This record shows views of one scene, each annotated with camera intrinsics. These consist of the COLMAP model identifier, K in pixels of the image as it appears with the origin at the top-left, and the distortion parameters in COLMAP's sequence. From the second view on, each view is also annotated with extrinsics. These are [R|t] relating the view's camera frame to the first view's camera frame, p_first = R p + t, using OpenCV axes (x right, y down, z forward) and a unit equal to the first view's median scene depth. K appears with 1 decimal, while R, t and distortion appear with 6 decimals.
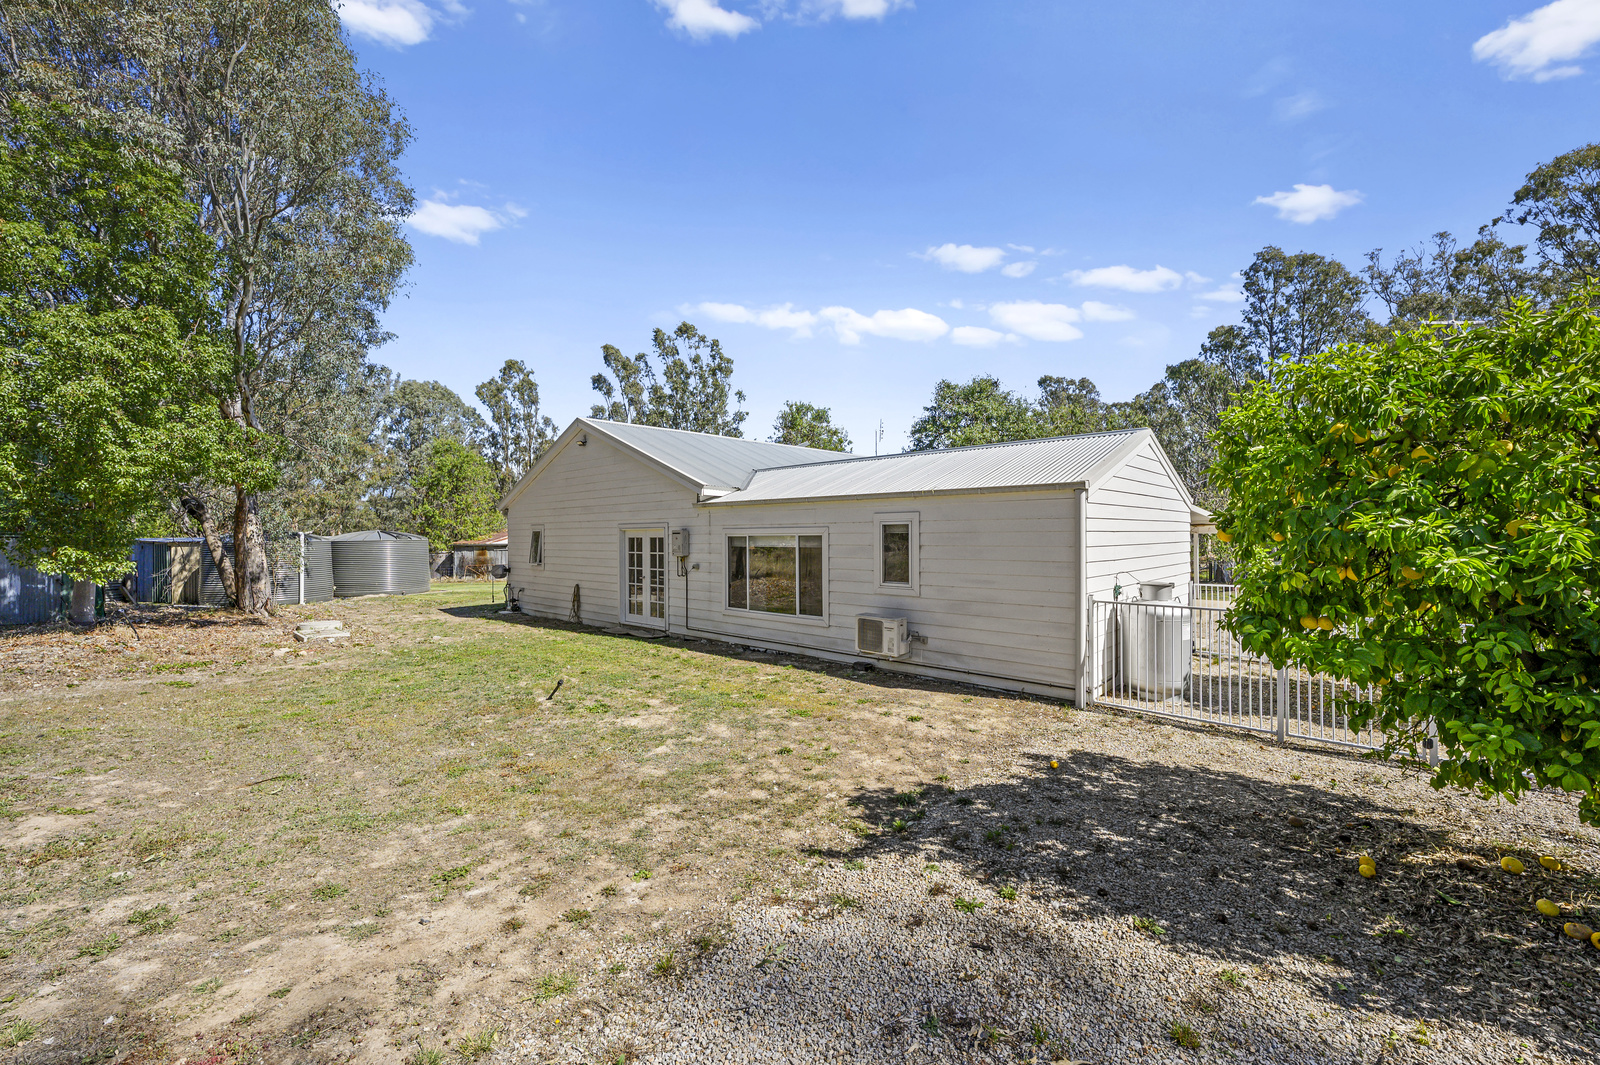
lens RADIAL K [[651.1, 0, 794.8], [0, 651.1, 528.3], [0, 0, 1]] dist [0.000916, -0.000478]
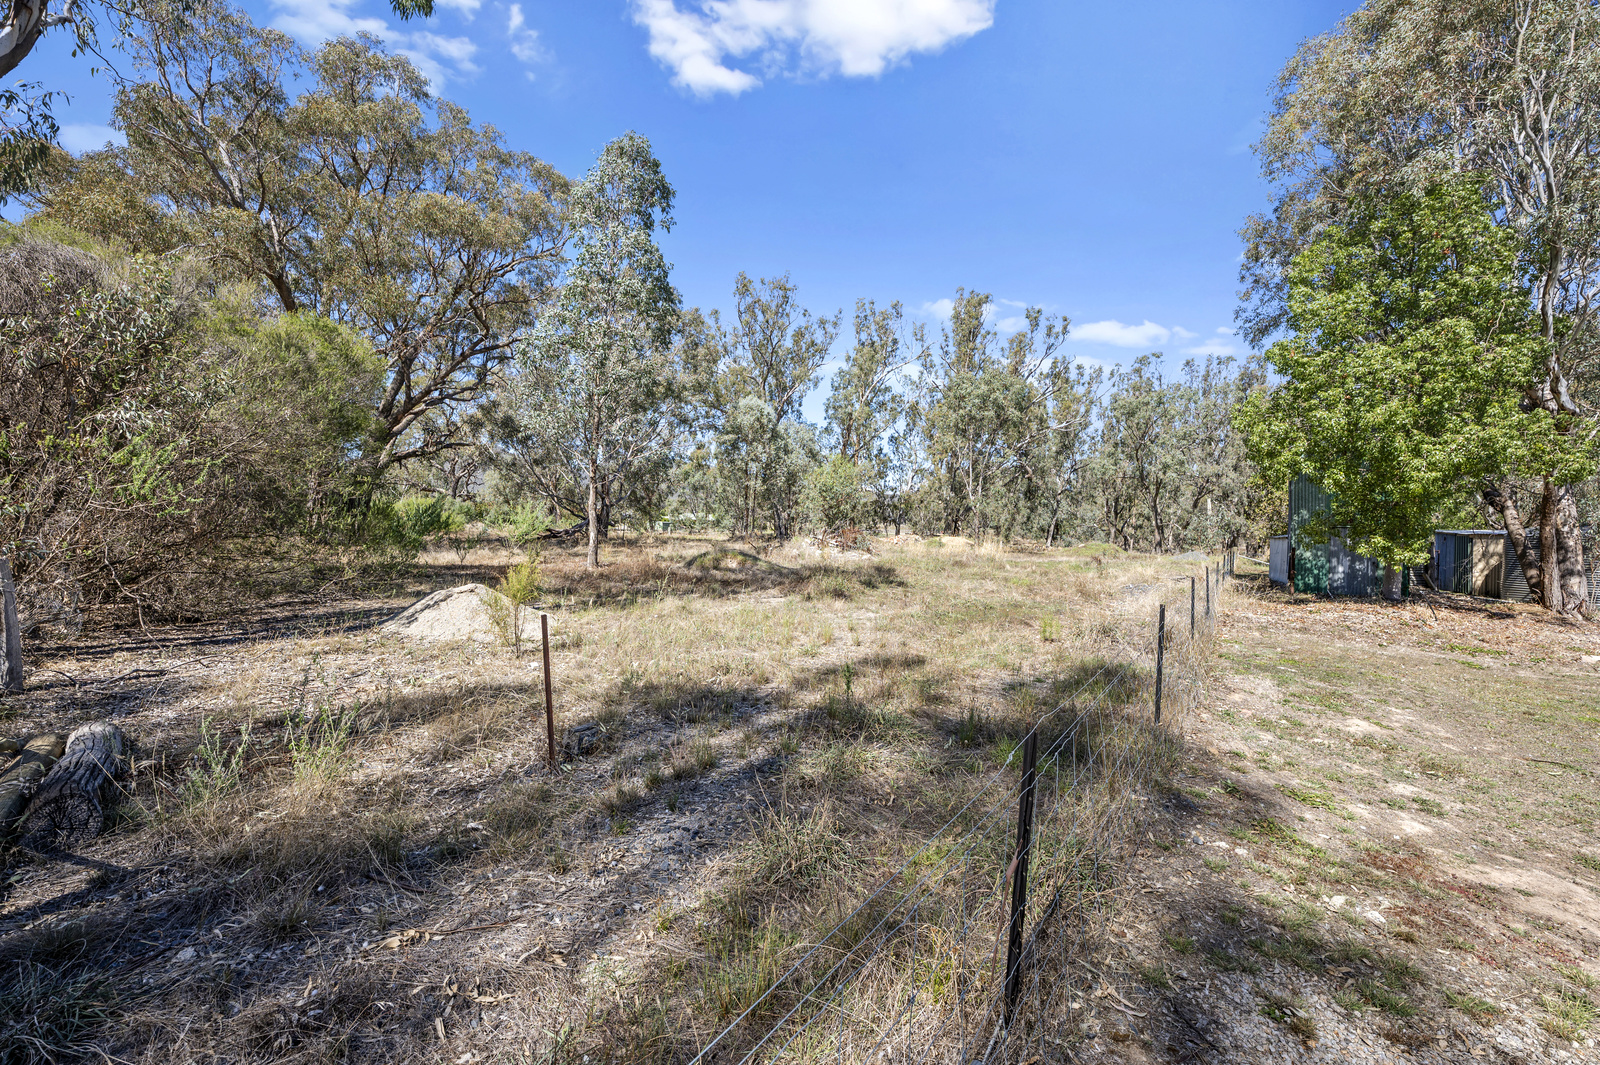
lens RADIAL K [[651.1, 0, 794.8], [0, 651.1, 528.3], [0, 0, 1]] dist [0.000916, -0.000478]
pose [[-0.004089, 0.005808, -0.999975, 0.155886], [0.005274, 0.999969, 0.005786, -0.001675], [0.999978, -0.005250, -0.004120, -0.132292]]
